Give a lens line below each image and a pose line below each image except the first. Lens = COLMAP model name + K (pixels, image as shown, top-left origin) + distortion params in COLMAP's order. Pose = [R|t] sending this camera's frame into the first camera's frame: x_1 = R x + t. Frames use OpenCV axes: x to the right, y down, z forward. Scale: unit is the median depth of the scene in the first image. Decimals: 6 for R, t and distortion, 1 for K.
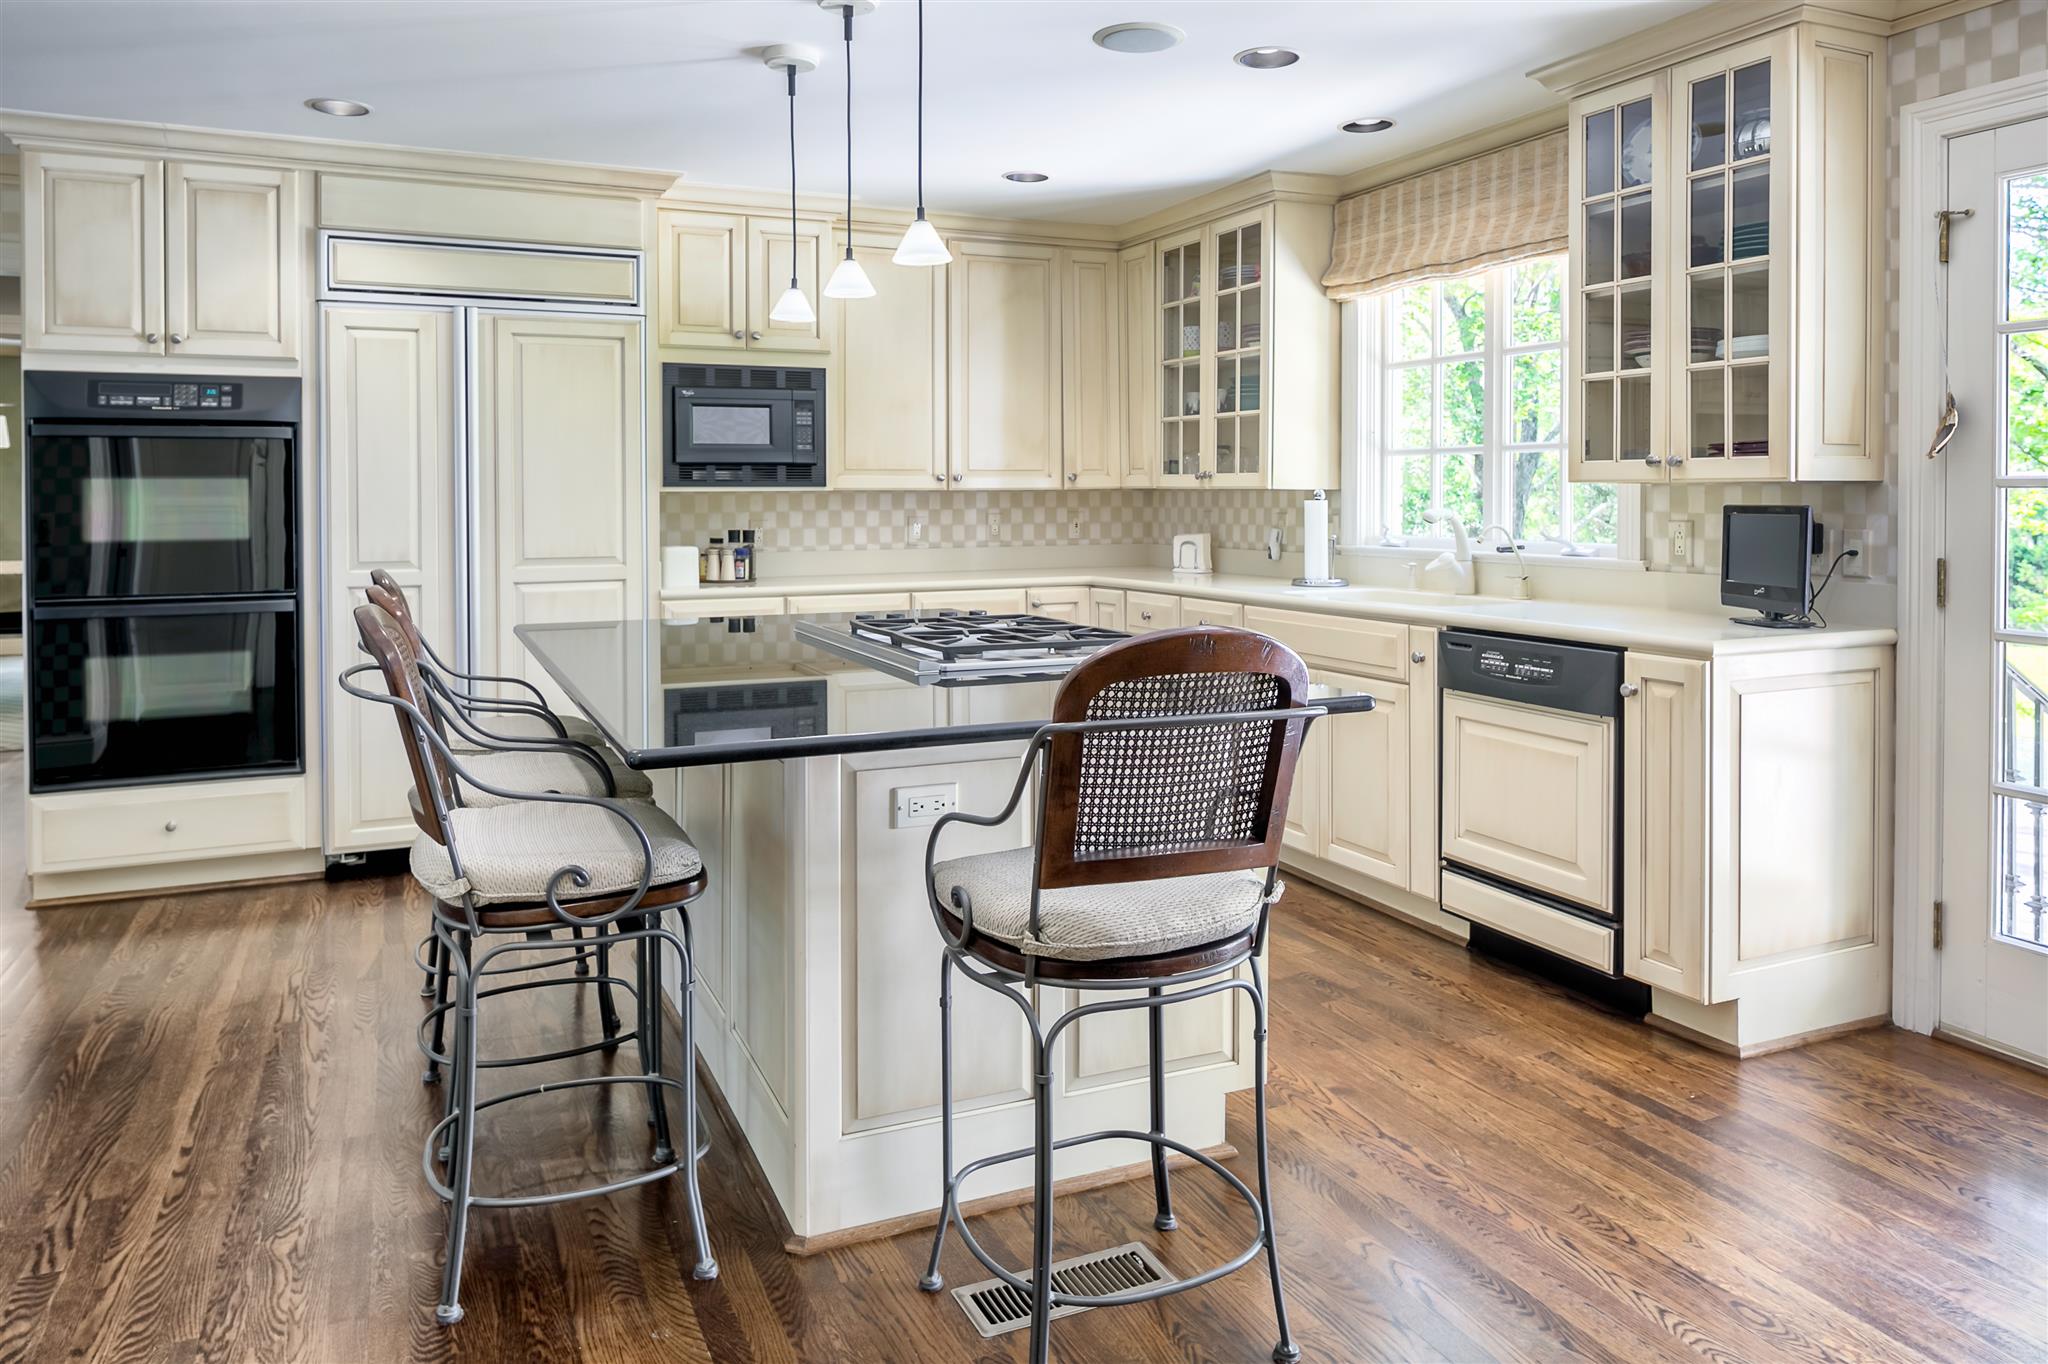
lens RADIAL K [[1387.5, 0, 1024.5], [0, 1387.5, 556.9], [0, 0, 1]] dist [-0.024062, 0.004643]
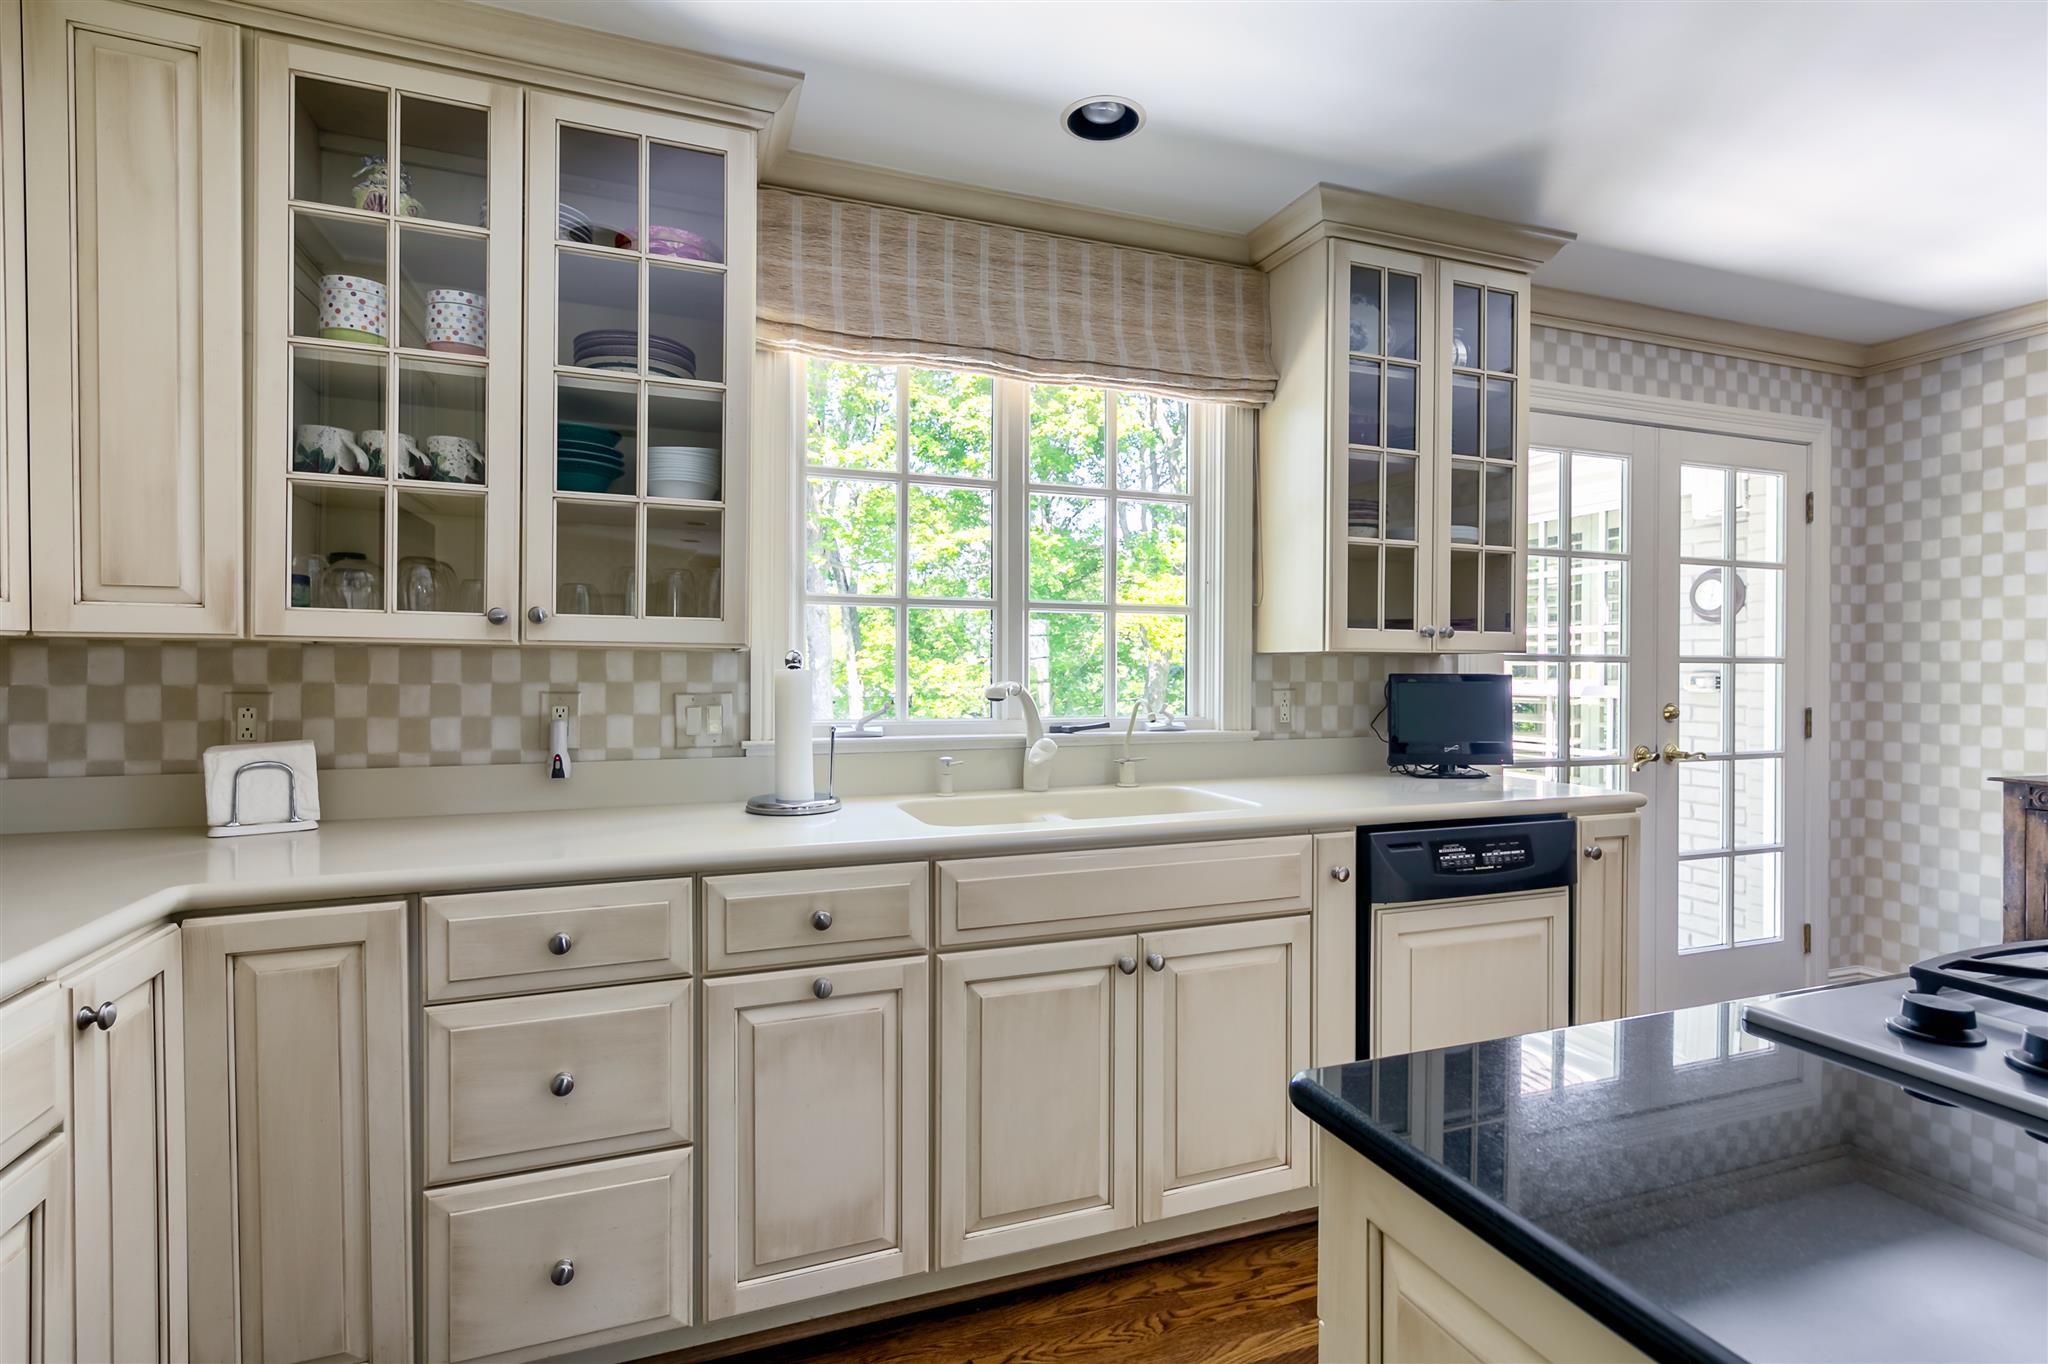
lens RADIAL K [[966.1, 0, 1024.0], [0, 966.1, 682.0], [0, 0, 1]] dist [-0.002088, -0.000493]
pose [[0.076026, -0.013300, 0.997017, -0.272095], [0.038752, 0.999195, 0.010374, -0.048103], [-0.996352, 0.037848, 0.076481, 1.176521]]
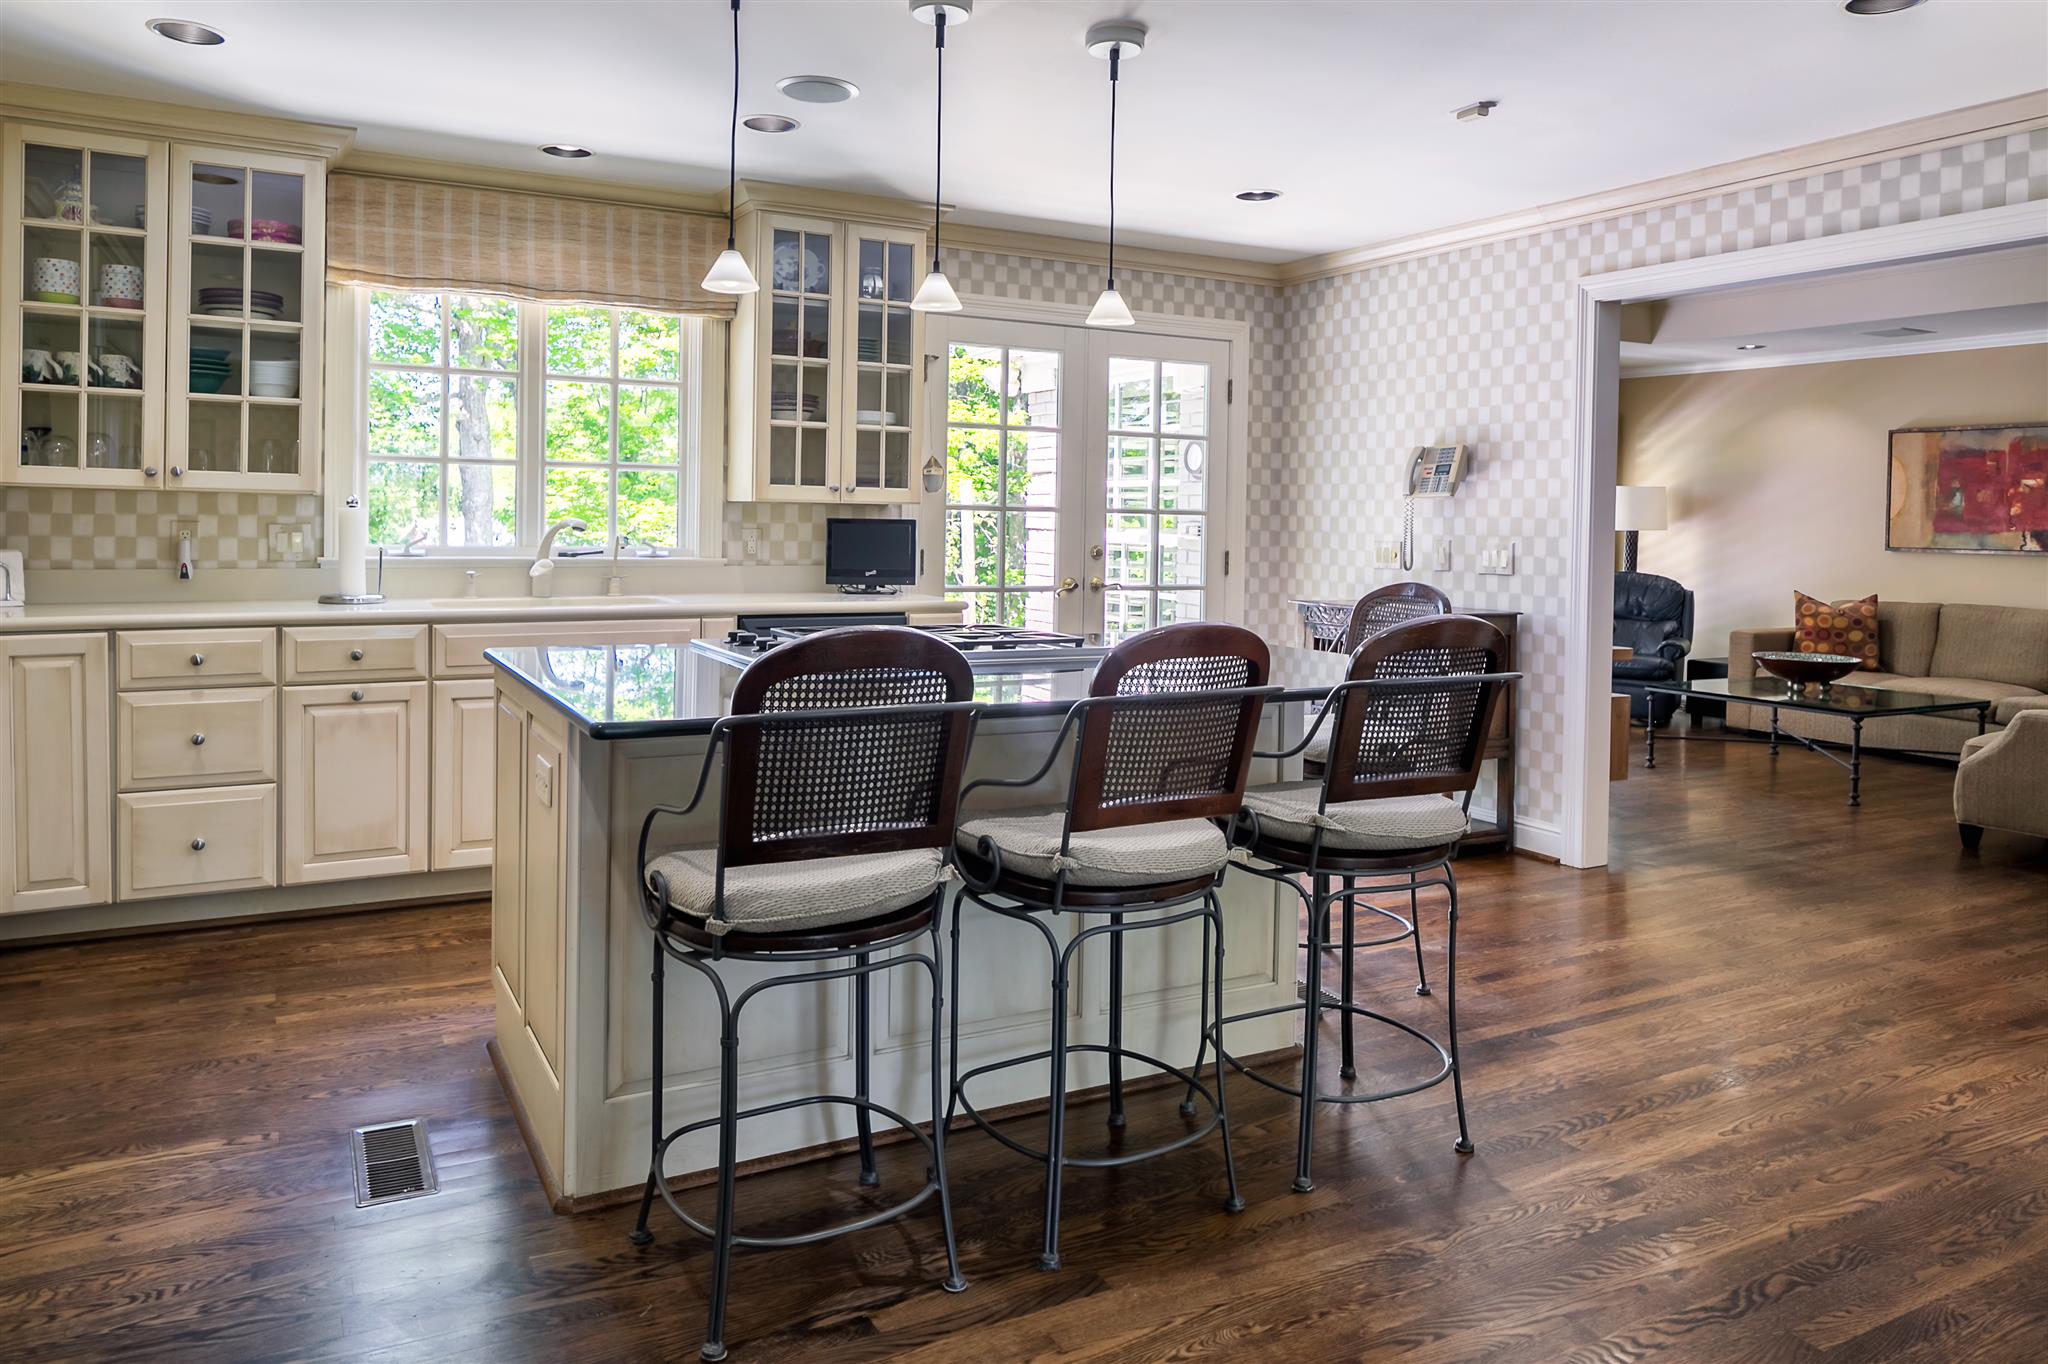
lens RADIAL K [[1387.5, 0, 1024.5], [0, 1387.5, 556.9], [0, 0, 1]] dist [-0.024062, 0.004643]
pose [[-0.068851, -0.029038, 0.997204, -0.960303], [0.024787, 0.999218, 0.030808, -0.034599], [-0.997319, 0.026839, -0.068077, 0.851930]]
